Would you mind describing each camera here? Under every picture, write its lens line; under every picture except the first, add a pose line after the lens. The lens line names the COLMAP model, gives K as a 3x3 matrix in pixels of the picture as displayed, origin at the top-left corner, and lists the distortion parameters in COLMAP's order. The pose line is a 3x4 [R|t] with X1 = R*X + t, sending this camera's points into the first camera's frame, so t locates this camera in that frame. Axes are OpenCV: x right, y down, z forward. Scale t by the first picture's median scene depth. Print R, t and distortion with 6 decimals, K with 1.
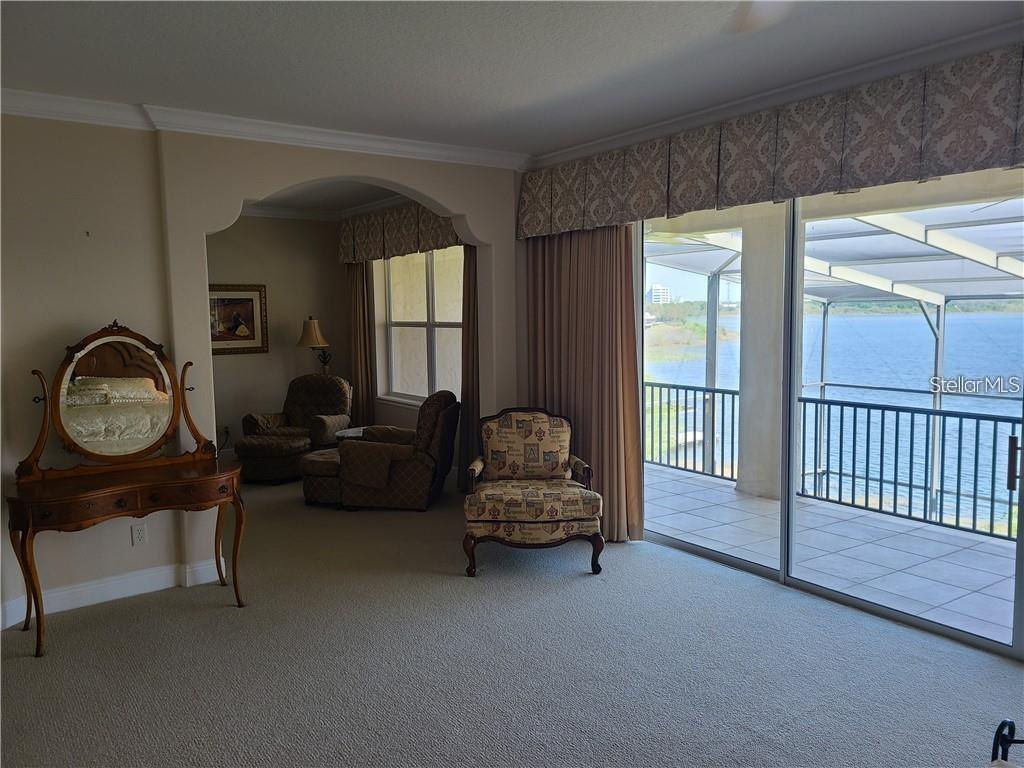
lens RADIAL K [[776.5, 0, 503.1], [0, 776.5, 384.6], [0, 0, 1]] dist [0.058201, -0.017996]
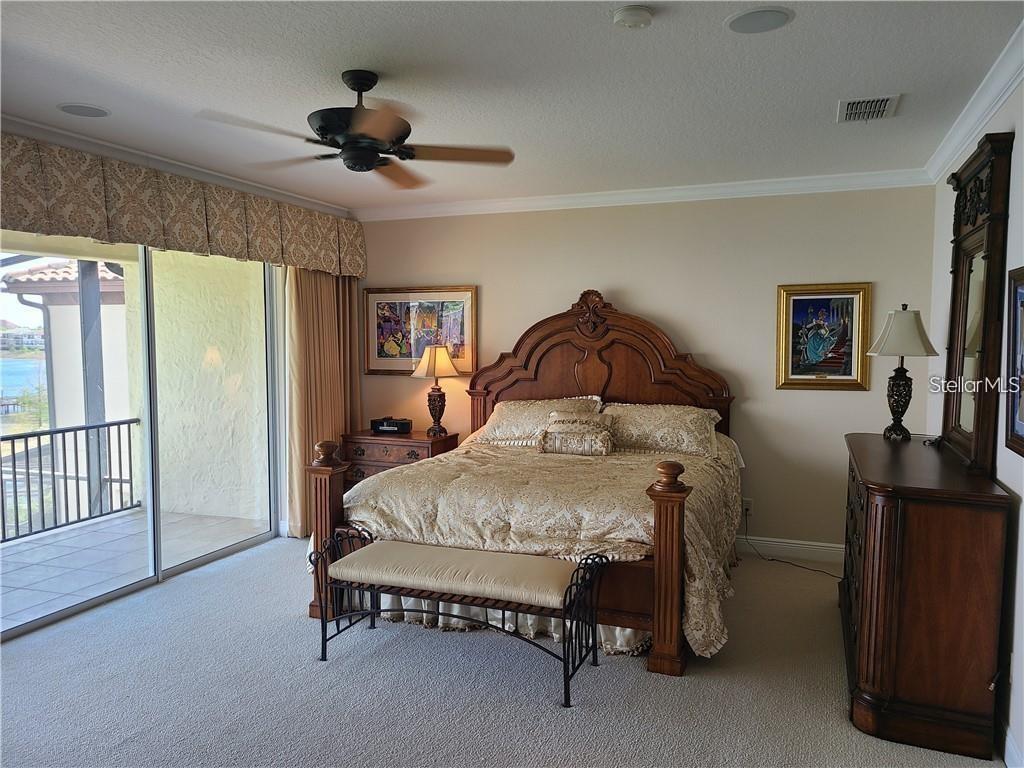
lens RADIAL K [[776.5, 0, 487.0], [0, 776.5, 382.7], [0, 0, 1]] dist [0.058201, -0.017996]
pose [[-0.565318, -0.030301, 0.824316, -0.526743], [0.099413, 0.989538, 0.104552, -0.065351], [-0.818860, 0.141053, -0.556392, 0.749703]]
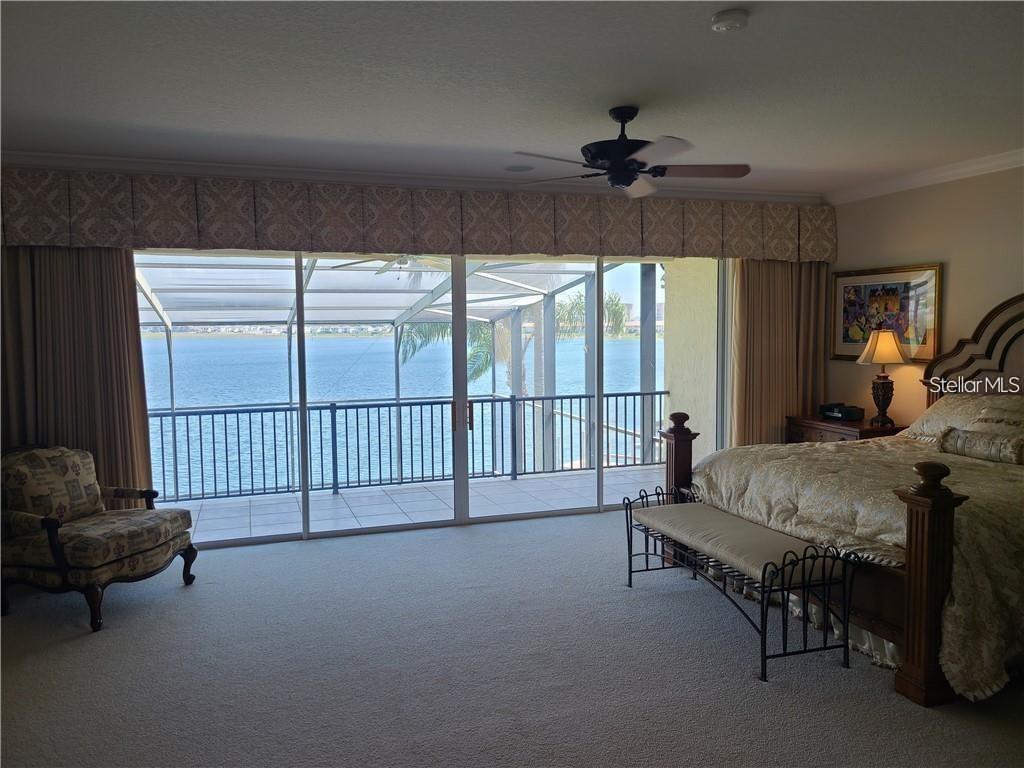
lens RADIAL K [[776.5, 0, 500.4], [0, 776.5, 375.5], [0, 0, 1]] dist [0.058201, -0.017996]
pose [[0.272356, -0.045588, 0.961116, -0.773905], [0.104057, 0.994414, 0.017680, -0.009120], [-0.956553, 0.095196, 0.275579, 0.298412]]
